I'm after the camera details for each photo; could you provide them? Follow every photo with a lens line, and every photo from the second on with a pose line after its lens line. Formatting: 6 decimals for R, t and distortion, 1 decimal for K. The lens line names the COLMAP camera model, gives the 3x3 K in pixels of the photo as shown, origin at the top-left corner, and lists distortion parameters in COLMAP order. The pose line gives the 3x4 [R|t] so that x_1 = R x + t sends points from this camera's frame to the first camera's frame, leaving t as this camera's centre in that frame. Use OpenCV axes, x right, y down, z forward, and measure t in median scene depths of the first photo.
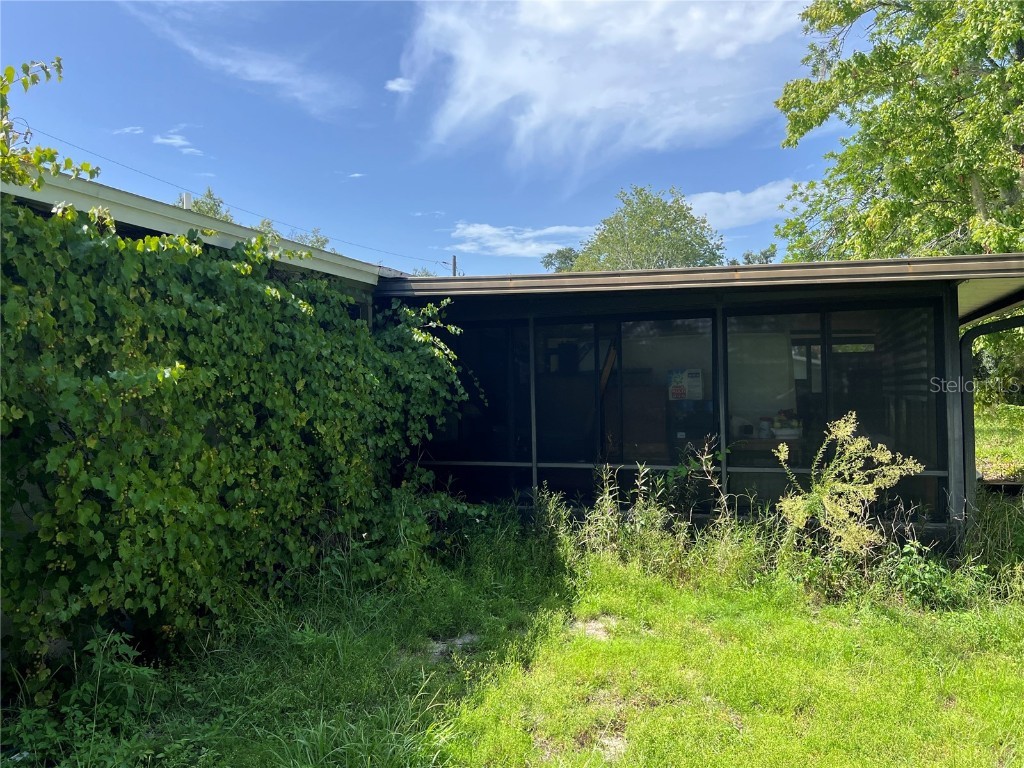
lens RADIAL K [[789.0, 0, 510.1], [0, 789.0, 387.5], [0, 0, 1]] dist [0.011068, -0.025487]
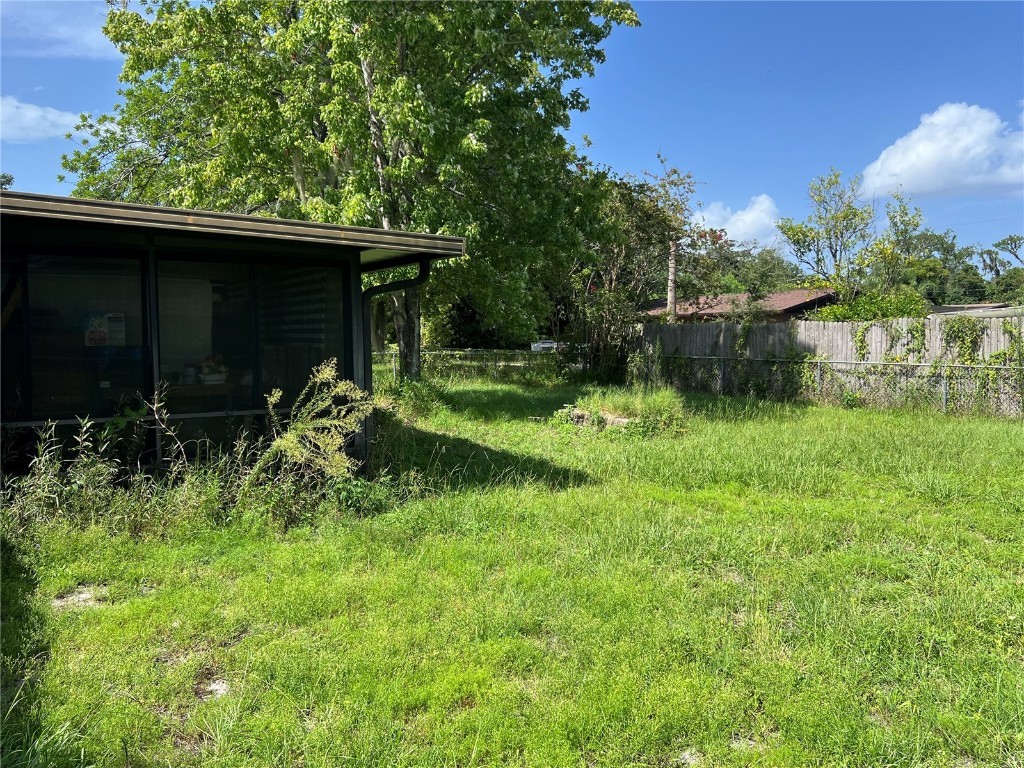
lens RADIAL K [[789.0, 0, 505.8], [0, 789.0, 385.9], [0, 0, 1]] dist [0.011068, -0.025487]
pose [[0.605045, -0.038437, 0.795263, -0.246436], [-0.014762, 0.998121, 0.059473, -0.000076], [-0.796054, -0.047724, 0.603341, 0.066878]]
